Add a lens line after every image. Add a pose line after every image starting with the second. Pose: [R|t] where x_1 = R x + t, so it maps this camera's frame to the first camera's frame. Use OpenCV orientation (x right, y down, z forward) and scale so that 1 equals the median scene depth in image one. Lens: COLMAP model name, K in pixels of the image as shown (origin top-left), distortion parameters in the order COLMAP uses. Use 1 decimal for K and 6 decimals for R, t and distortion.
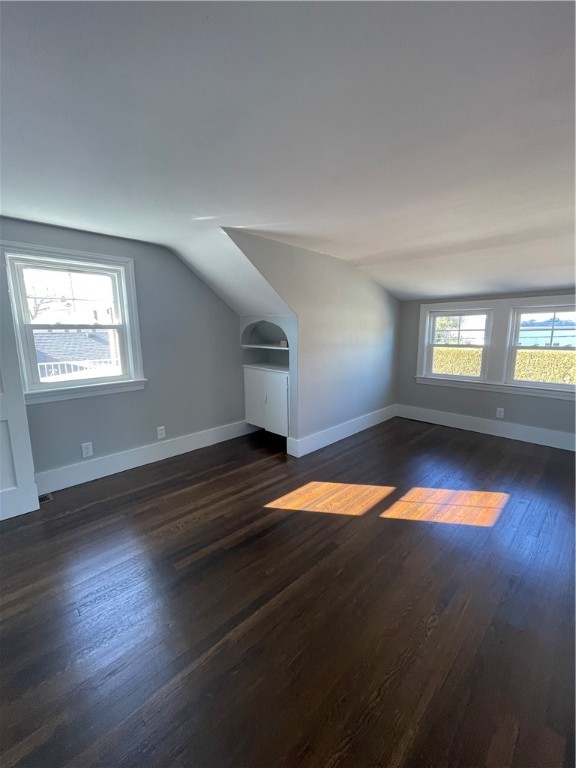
lens RADIAL K [[308.8, 0, 291.6], [0, 308.8, 383.1], [0, 0, 1]] dist [0.001207, -0.000099]
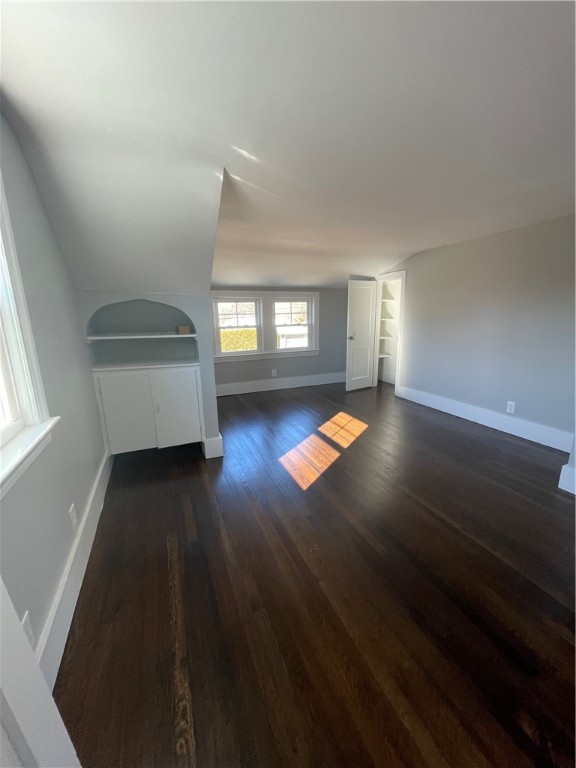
lens RADIAL K [[308.8, 0, 292.7], [0, 308.8, 383.8], [0, 0, 1]] dist [0.001207, -0.000099]
pose [[0.355121, -0.201678, 0.912806, -0.618089], [0.157864, 0.975365, 0.154084, -0.063193], [-0.921395, 0.089381, 0.378210, 0.409851]]
